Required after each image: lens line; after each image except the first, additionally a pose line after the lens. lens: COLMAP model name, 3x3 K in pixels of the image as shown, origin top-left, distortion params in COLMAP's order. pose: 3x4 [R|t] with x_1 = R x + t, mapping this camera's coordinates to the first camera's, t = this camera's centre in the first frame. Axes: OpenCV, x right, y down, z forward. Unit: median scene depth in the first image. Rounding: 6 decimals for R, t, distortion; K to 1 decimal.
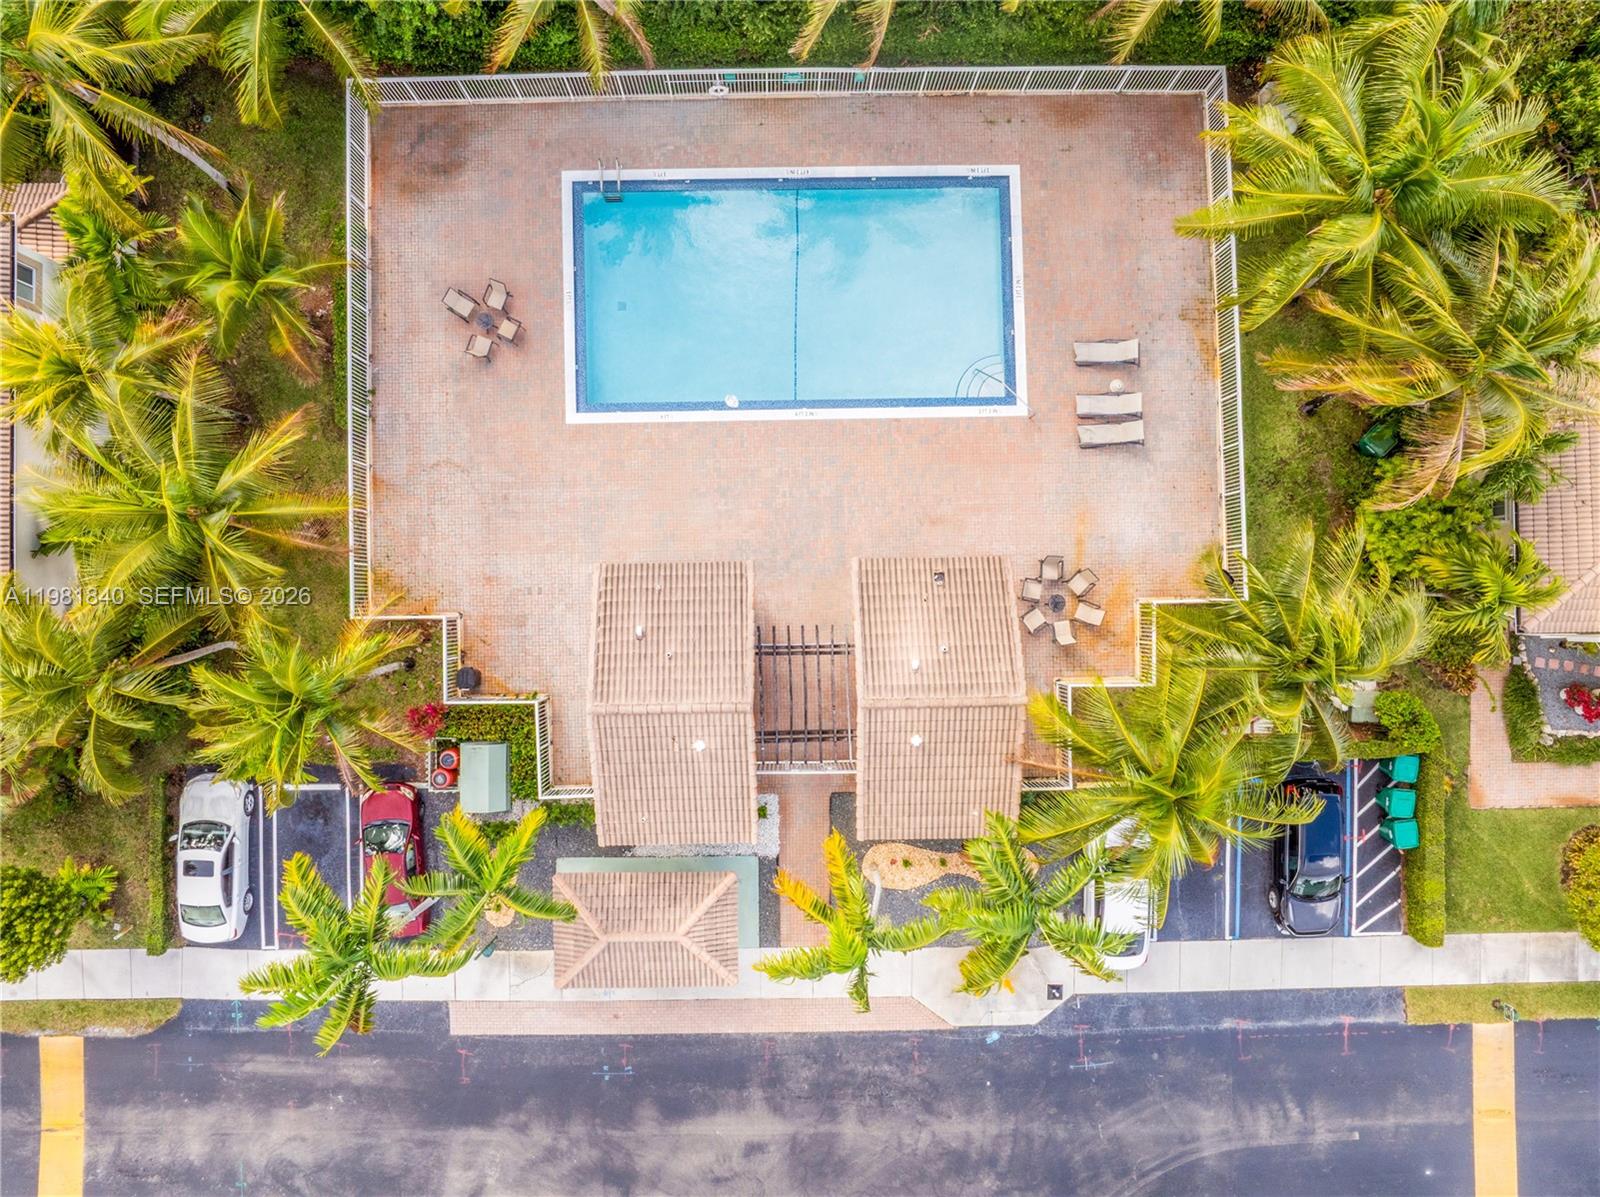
lens RADIAL K [[1122.3, 0, 800.0], [0, 1122.3, 598.5], [0, 0, 1]] dist [-0.048889, 0.003971]
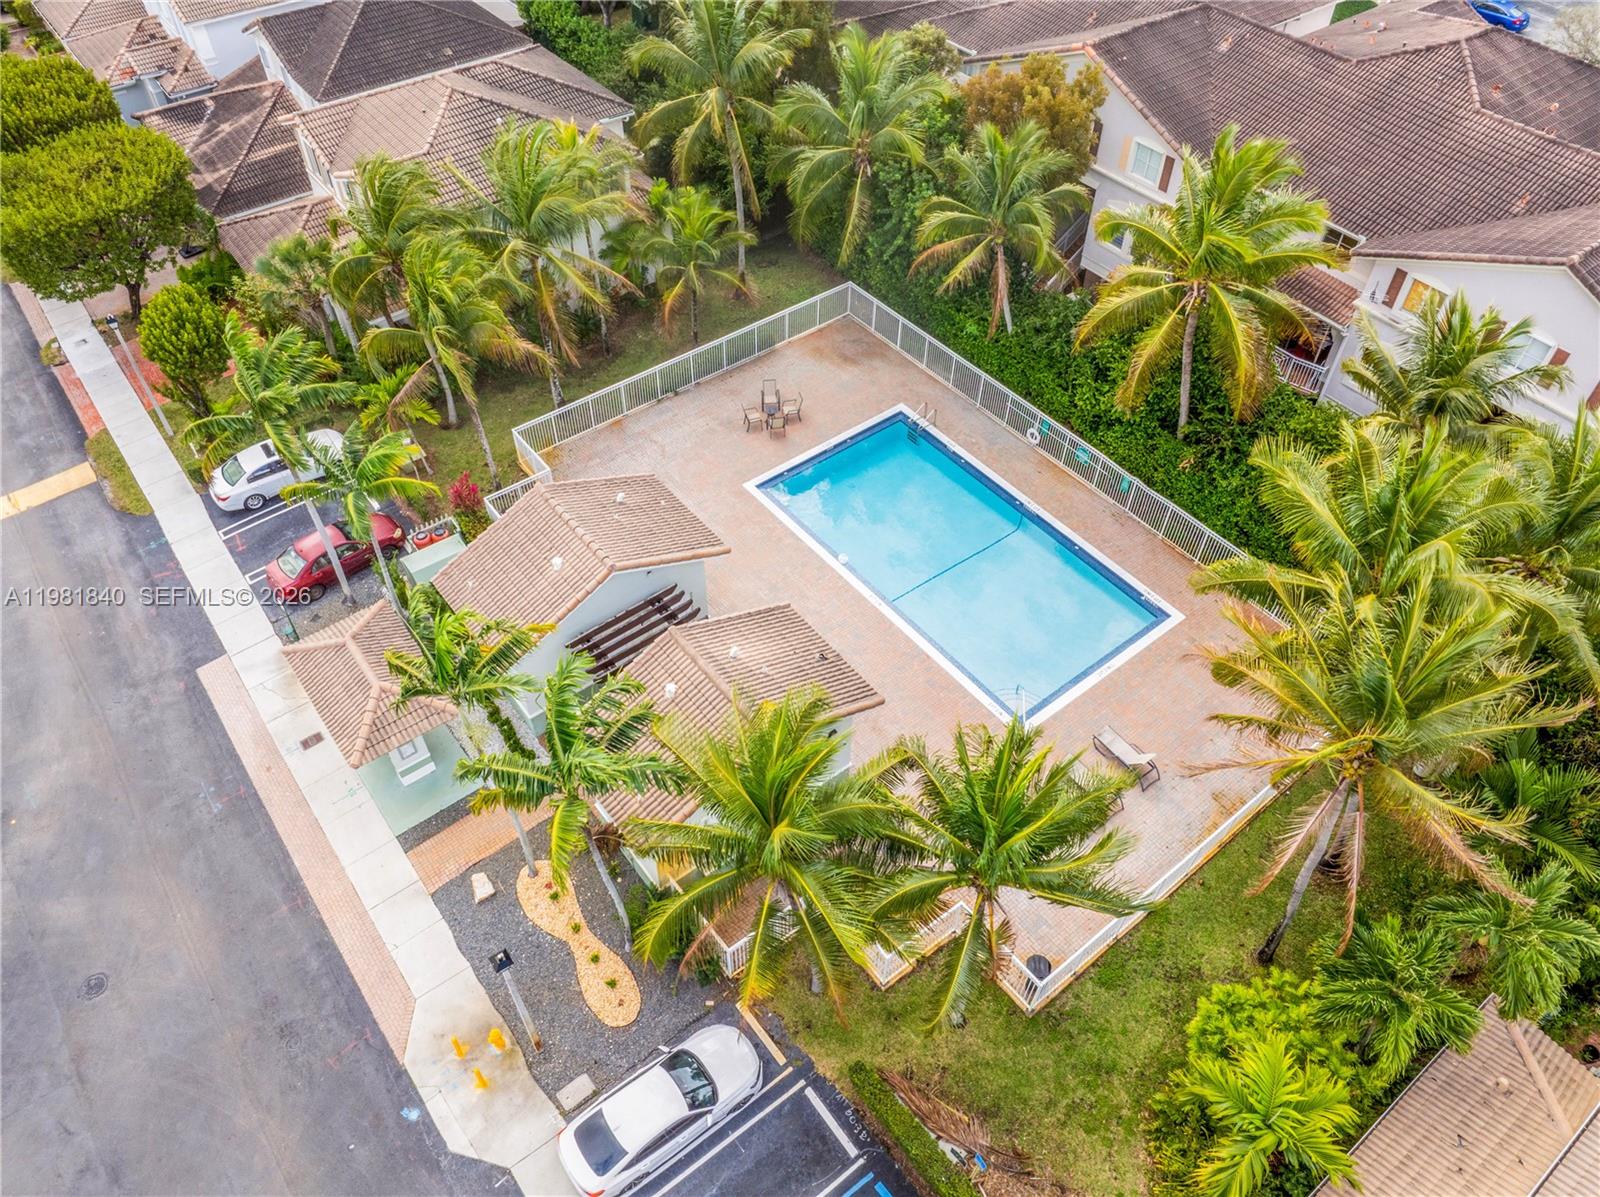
lens RADIAL K [[1122.3, 0, 800.0], [0, 1122.3, 598.5], [0, 0, 1]] dist [-0.048889, 0.003971]
pose [[0.602522, 0.589254, -0.538282, 0.541082], [-0.798052, 0.452388, -0.398068, 0.323660], [0.008949, 0.669421, 0.742829, 0.193622]]
